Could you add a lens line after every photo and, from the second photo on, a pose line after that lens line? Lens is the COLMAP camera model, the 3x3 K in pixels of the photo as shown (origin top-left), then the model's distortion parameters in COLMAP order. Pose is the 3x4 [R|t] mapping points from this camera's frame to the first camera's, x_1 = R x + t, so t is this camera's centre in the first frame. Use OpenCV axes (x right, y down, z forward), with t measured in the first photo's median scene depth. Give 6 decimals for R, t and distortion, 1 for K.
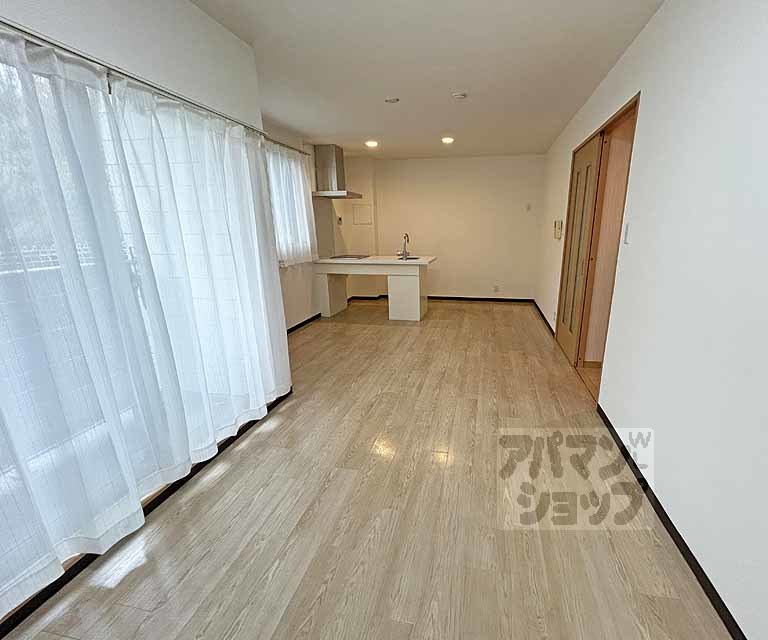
lens RADIAL K [[351.4, 0, 384.0], [0, 351.4, 320.0], [0, 0, 1]] dist [0.000779, 0.000323]
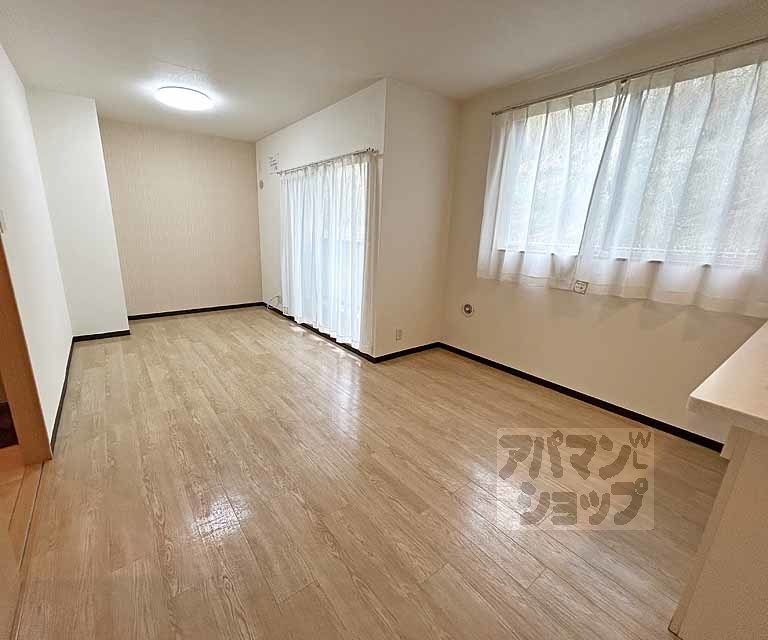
lens RADIAL K [[351.4, 0, 384.0], [0, 351.4, 320.0], [0, 0, 1]] dist [0.000779, 0.000323]
pose [[-0.587321, 0.200254, -0.784189, 0.728200], [-0.230357, 0.887474, 0.399156, -0.473828], [0.775880, 0.415076, -0.475102, 1.809228]]
